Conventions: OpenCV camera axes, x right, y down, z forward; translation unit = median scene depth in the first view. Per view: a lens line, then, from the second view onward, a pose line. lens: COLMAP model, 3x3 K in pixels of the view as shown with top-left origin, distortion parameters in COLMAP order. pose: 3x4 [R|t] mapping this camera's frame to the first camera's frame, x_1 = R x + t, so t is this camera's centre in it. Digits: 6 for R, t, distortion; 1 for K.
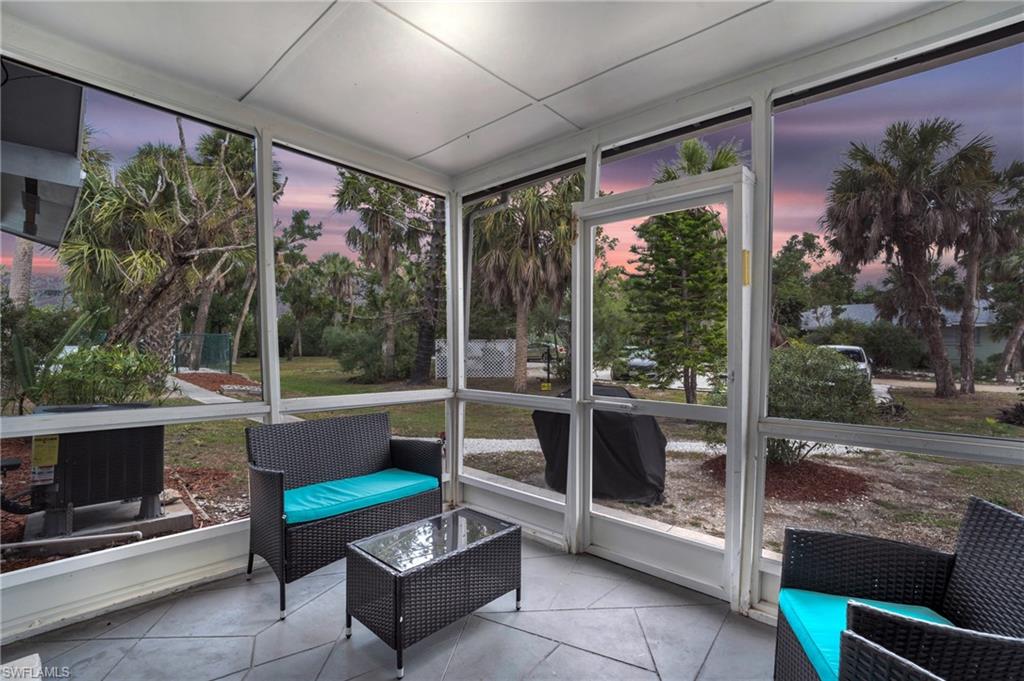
lens RADIAL K [[475.9, 0, 514.3], [0, 475.9, 340.4], [0, 0, 1]] dist [-0.033508, 0.000964]
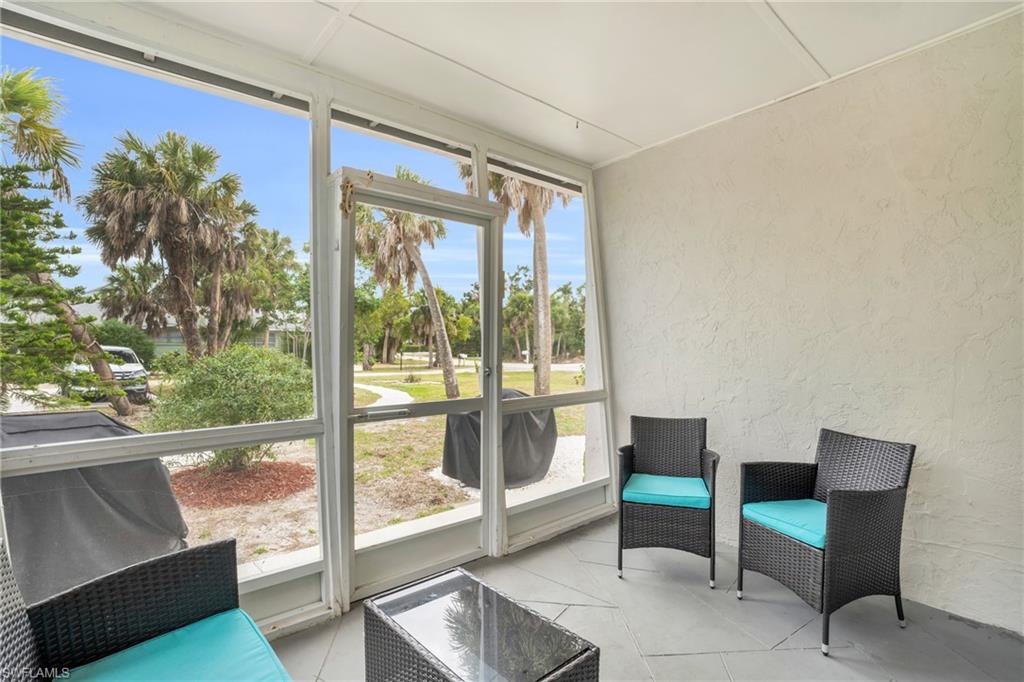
lens RADIAL K [[475.9, 0, 514.3], [0, 475.9, 340.9], [0, 0, 1]] dist [-0.033508, 0.000964]
pose [[0.105483, 0.004303, 0.994412, -0.124275], [-0.005897, 0.999976, -0.003701, -0.000267], [-0.994404, -0.005474, 0.105505, 0.126058]]
